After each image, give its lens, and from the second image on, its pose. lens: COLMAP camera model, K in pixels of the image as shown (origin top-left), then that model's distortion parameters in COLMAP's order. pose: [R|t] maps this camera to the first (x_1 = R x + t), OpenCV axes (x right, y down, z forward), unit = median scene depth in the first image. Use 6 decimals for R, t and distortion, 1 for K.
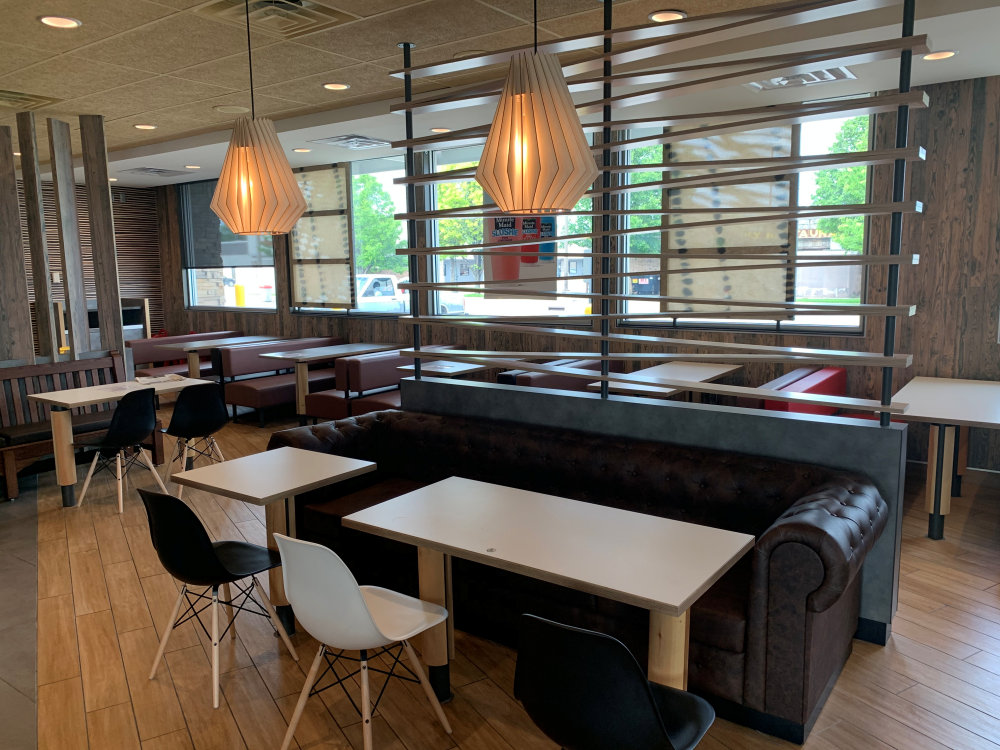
lens RADIAL K [[754.6, 0, 502.2], [0, 754.6, 370.0], [0, 0, 1]] dist [0.013744, -0.008022]
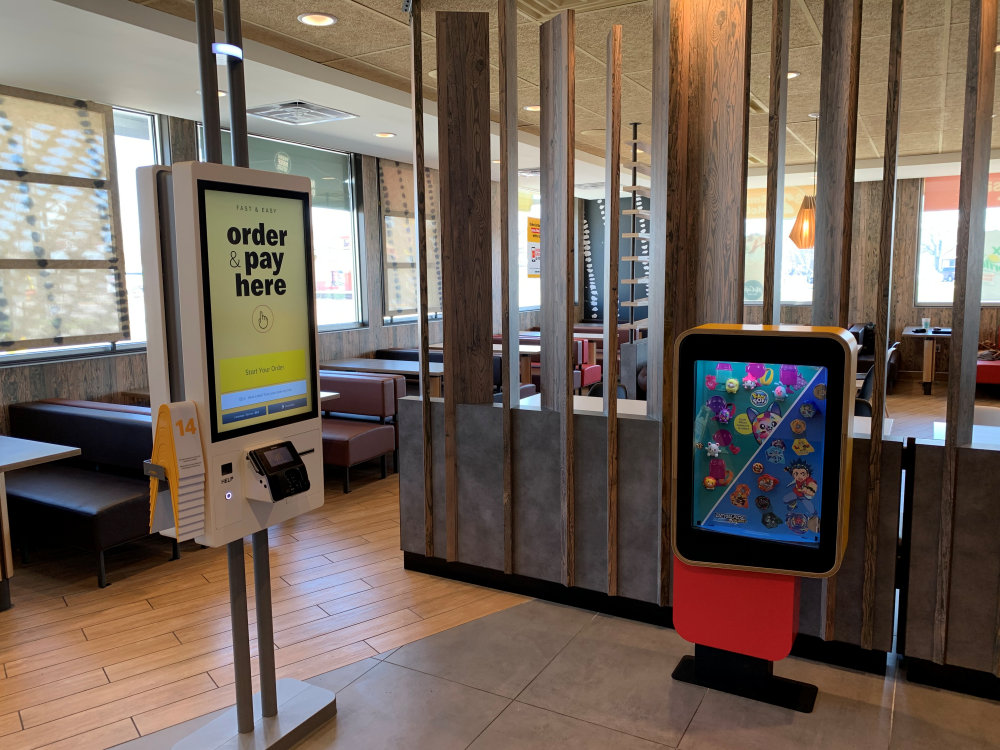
lens RADIAL K [[754.6, 0, 504.8], [0, 754.6, 379.8], [0, 0, 1]] dist [0.013744, -0.008022]
pose [[-0.112921, -0.117795, 0.986597, -0.873839], [0.152579, 0.979115, 0.134365, -0.086258], [-0.981819, 0.165706, -0.092589, 0.759726]]
